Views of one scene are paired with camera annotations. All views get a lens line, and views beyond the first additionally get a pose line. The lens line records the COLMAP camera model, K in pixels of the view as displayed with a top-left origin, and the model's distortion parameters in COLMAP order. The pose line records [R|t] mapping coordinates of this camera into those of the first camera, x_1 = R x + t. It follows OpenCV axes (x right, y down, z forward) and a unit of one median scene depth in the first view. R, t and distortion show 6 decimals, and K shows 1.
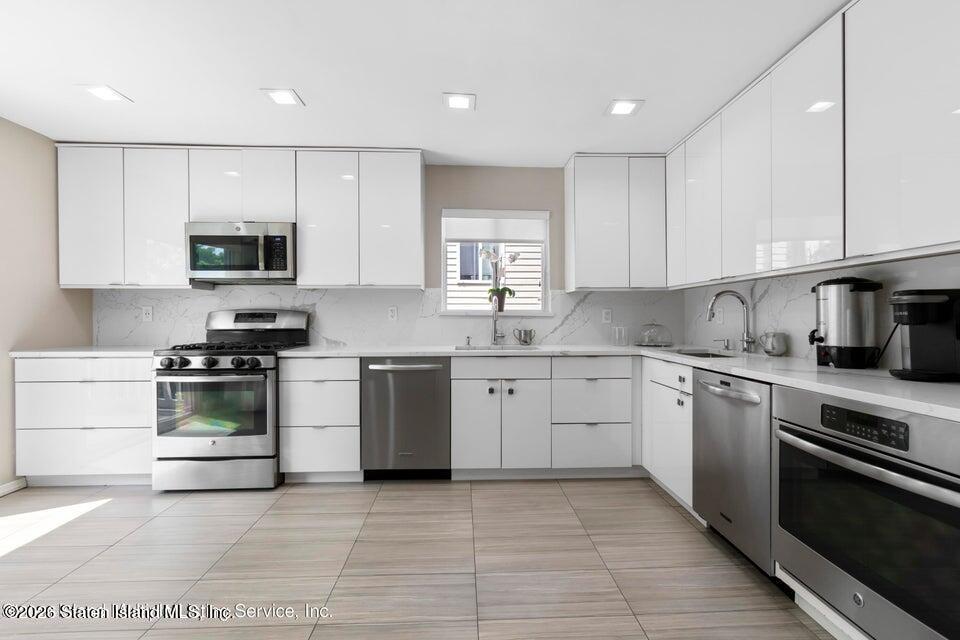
lens RADIAL K [[426.4, 0, 480.0], [0, 426.4, 320.0], [0, 0, 1]] dist [0.001549, -0.000093]
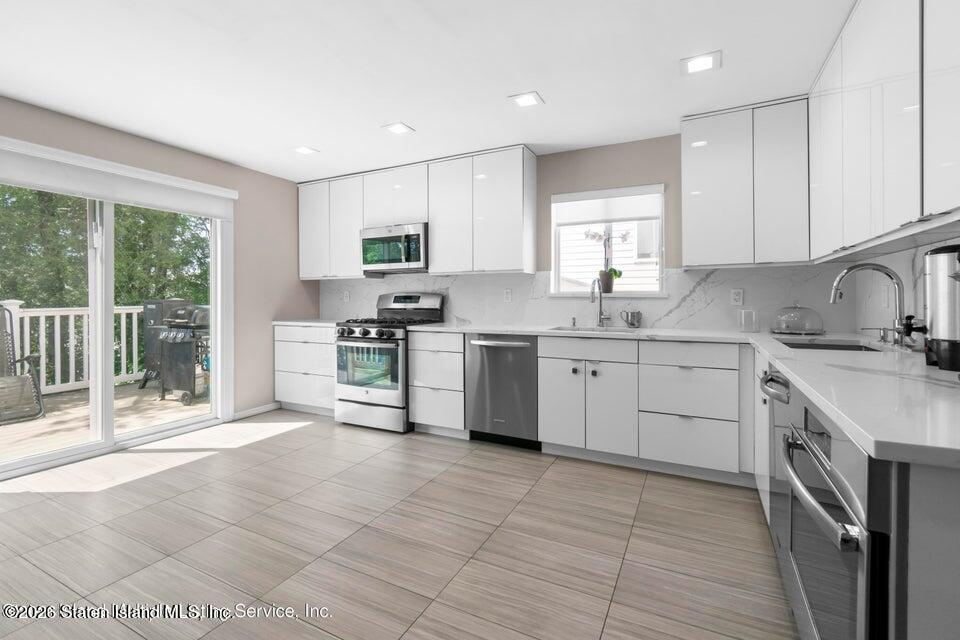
lens RADIAL K [[428.8, 0, 477.2], [0, 428.8, 301.4], [0, 0, 1]] dist [-0.000401, -0.000198]
pose [[0.870310, 0.001475, -0.492501, 0.326233], [-0.000885, 0.999999, 0.001431, -0.001499], [0.492503, -0.000809, 0.870310, -0.008573]]
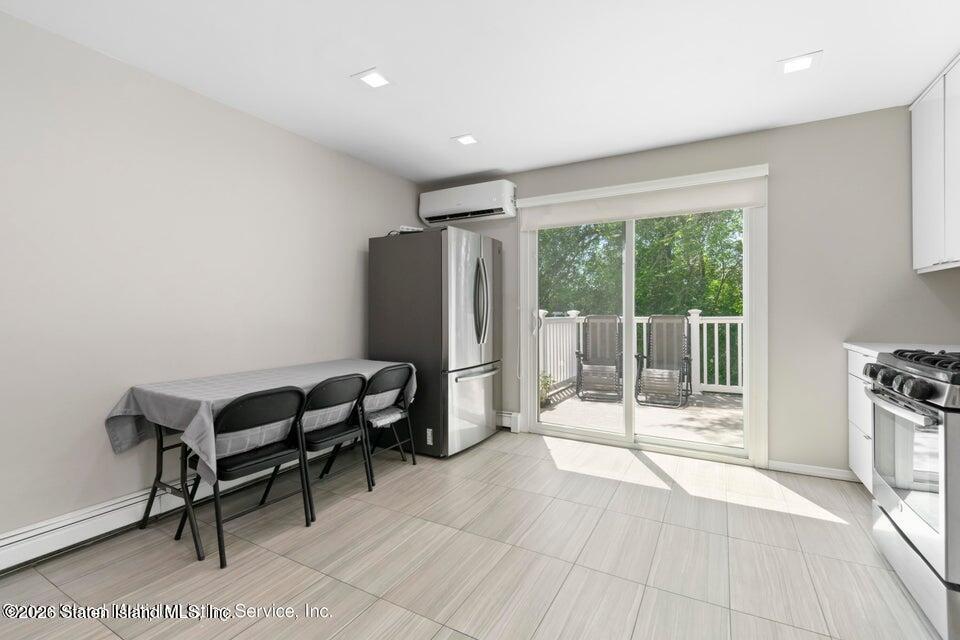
lens RADIAL K [[431.0, 0, 480.0], [0, 431.0, 320.0], [0, 0, 1]] dist [-0.000003, -0.000068]
pose [[-0.525039, 0.023151, -0.850763, 0.222242], [0.001580, 0.999655, 0.026228, -0.008324], [0.851077, 0.012427, -0.524894, 0.760171]]
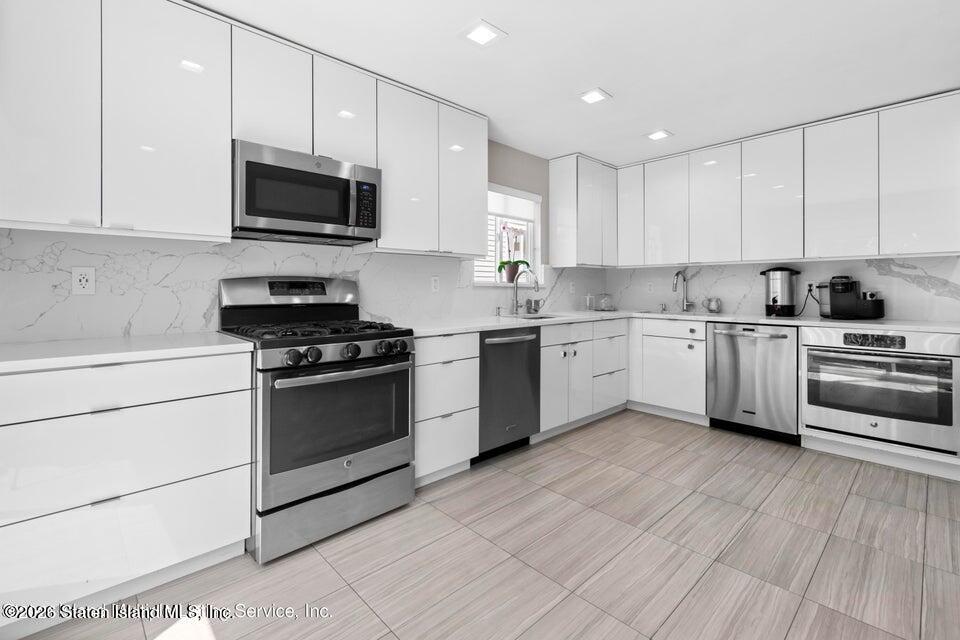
lens RADIAL K [[429.8, 0, 473.5], [0, 429.8, 286.6], [0, 0, 1]] dist [-0.000130, -0.000144]
pose [[0.761871, 0.004814, 0.647711, -0.877984], [0.001146, 0.999961, -0.008780, -0.001746], [-0.647727, 0.007432, 0.761836, 0.294112]]
